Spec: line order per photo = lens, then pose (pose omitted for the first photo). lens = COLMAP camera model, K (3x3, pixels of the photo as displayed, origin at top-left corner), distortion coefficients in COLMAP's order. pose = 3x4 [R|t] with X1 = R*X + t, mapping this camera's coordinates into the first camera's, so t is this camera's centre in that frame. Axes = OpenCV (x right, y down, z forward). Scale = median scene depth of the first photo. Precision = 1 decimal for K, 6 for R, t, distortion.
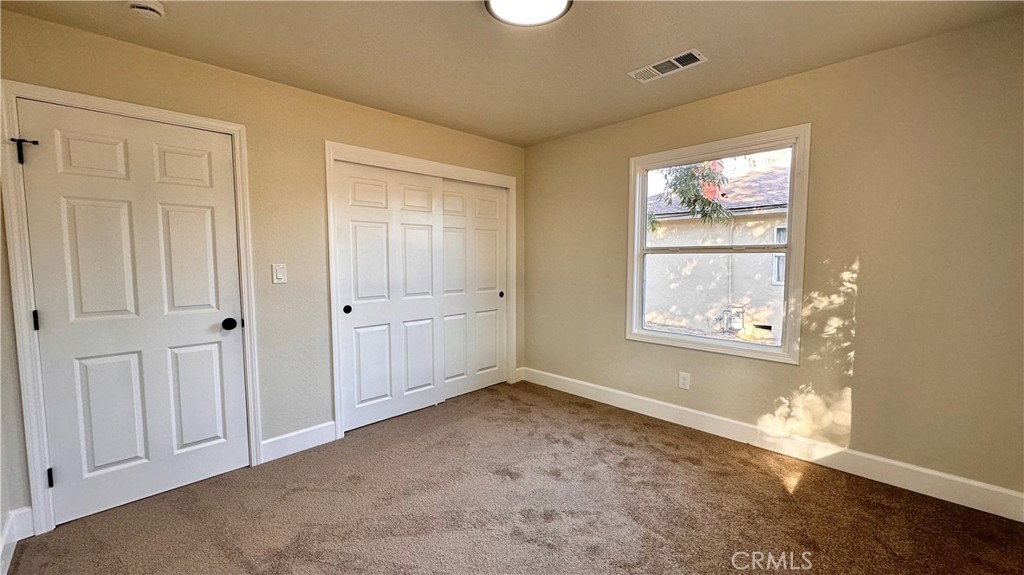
lens RADIAL K [[409.7, 0, 518.5], [0, 409.7, 286.4], [0, 0, 1]] dist [0.001318, -0.000241]
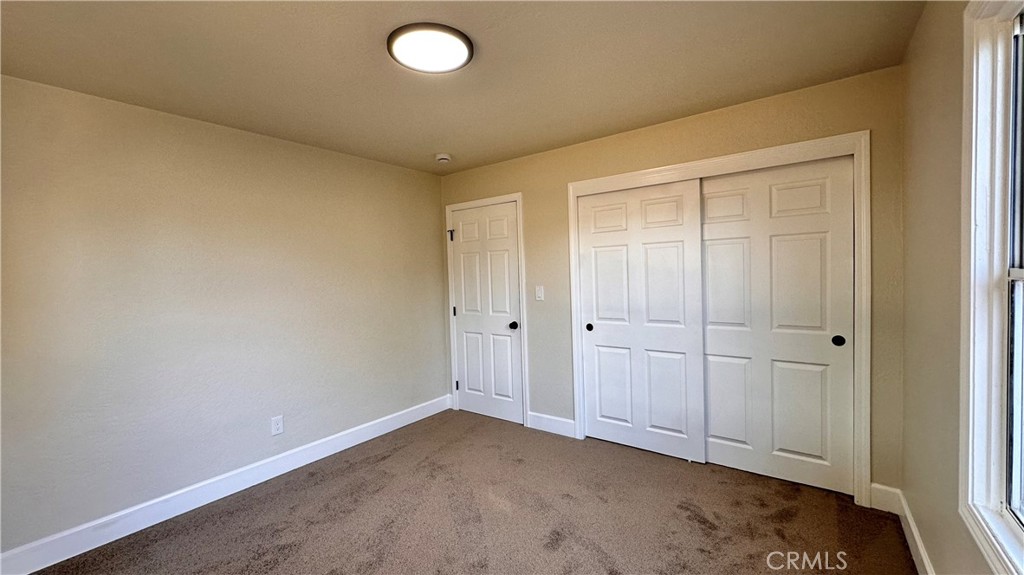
lens RADIAL K [[409.7, 0, 518.4], [0, 409.7, 289.8], [0, 0, 1]] dist [0.001318, -0.000241]
pose [[0.138974, 0.032123, -0.989775, 0.607370], [-0.044849, 0.998652, 0.026113, -0.061647], [0.989280, 0.040761, 0.140228, 0.606443]]
